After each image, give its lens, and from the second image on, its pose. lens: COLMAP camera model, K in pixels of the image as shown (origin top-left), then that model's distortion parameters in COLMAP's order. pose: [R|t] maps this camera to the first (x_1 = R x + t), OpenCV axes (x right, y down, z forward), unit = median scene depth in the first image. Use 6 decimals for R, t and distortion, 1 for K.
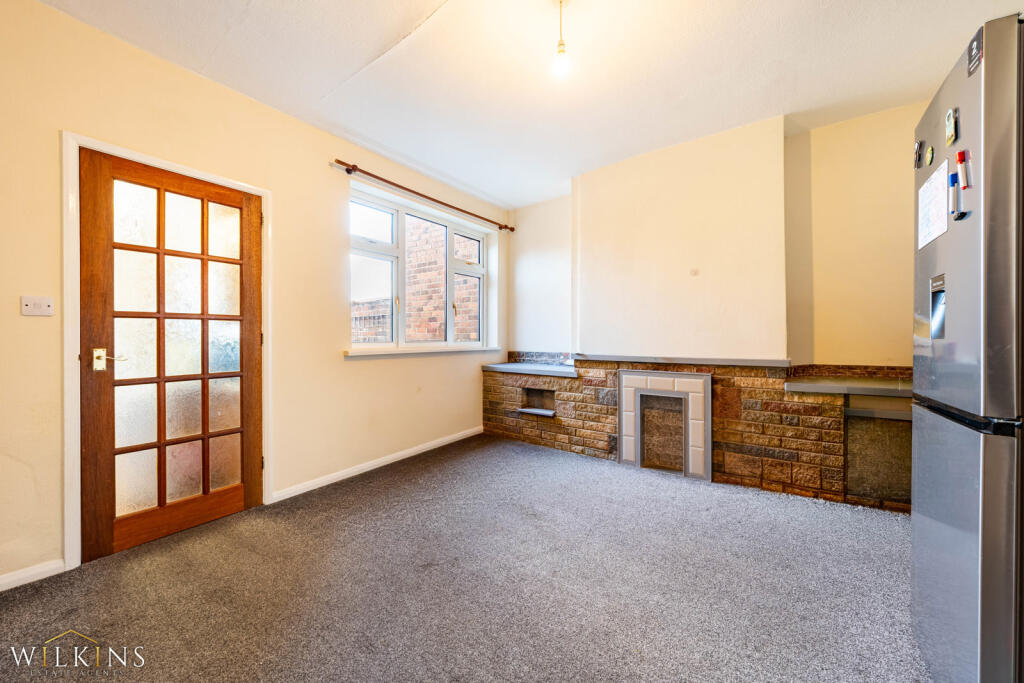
lens RADIAL K [[370.2, 0, 513.0], [0, 370.2, 337.5], [0, 0, 1]] dist [-0.000629, -0.000100]
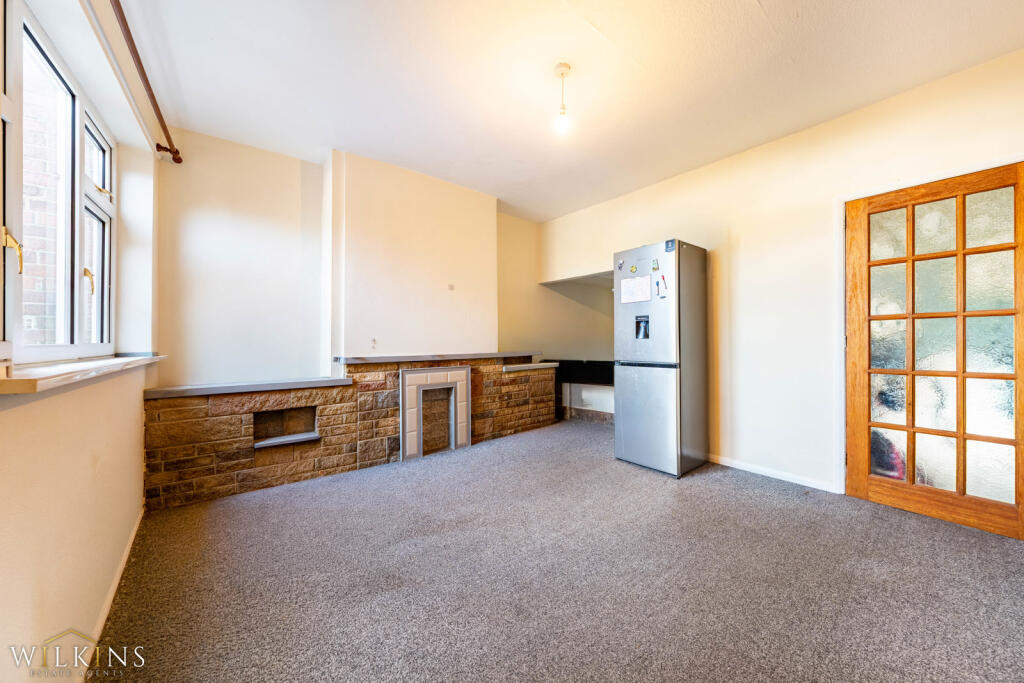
lens RADIAL K [[348.0, 0, 511.8], [0, 348.0, 338.8], [0, 0, 1]] dist [-0.001302, -0.000154]
pose [[0.260683, -0.000086, 0.965424, -0.578180], [0.002086, 0.999998, -0.000474, 0.001758], [-0.965422, 0.002137, 0.260683, 0.467841]]
